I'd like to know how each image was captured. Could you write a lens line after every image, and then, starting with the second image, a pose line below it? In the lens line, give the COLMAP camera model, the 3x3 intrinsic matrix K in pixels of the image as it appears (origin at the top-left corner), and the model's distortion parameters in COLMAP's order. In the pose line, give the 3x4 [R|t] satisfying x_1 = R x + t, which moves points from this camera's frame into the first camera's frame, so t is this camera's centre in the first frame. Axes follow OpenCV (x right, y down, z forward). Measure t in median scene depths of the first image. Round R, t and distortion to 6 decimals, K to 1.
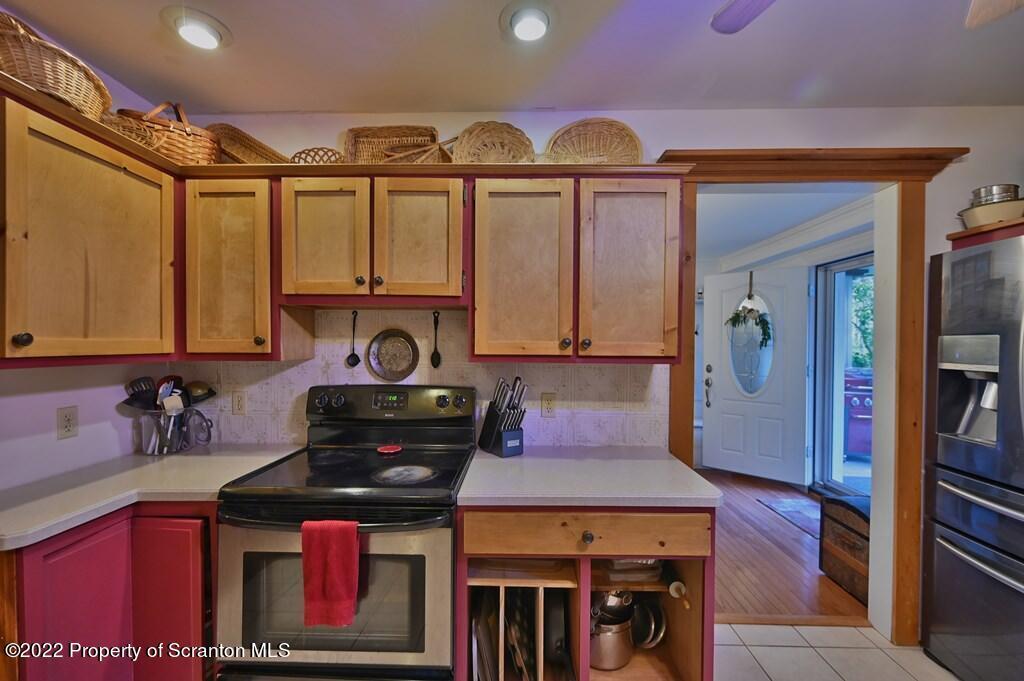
lens RADIAL K [[421.9, 0, 514.1], [0, 421.9, 346.0], [0, 0, 1]] dist [-0.000419, 0.000451]
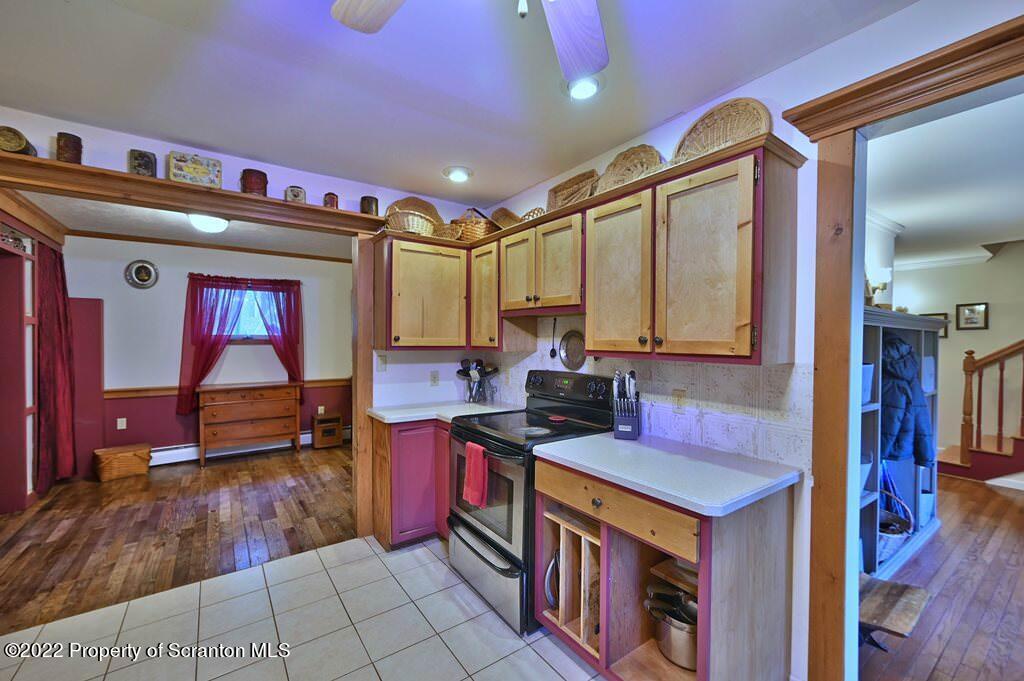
lens RADIAL K [[421.9, 0, 513.8], [0, 421.9, 342.8], [0, 0, 1]] dist [-0.000419, 0.000451]
pose [[0.593207, 0.004830, -0.805036, 0.734297], [-0.011767, 0.999927, -0.002671, 0.004977], [0.804964, 0.011057, 0.593220, 0.074629]]
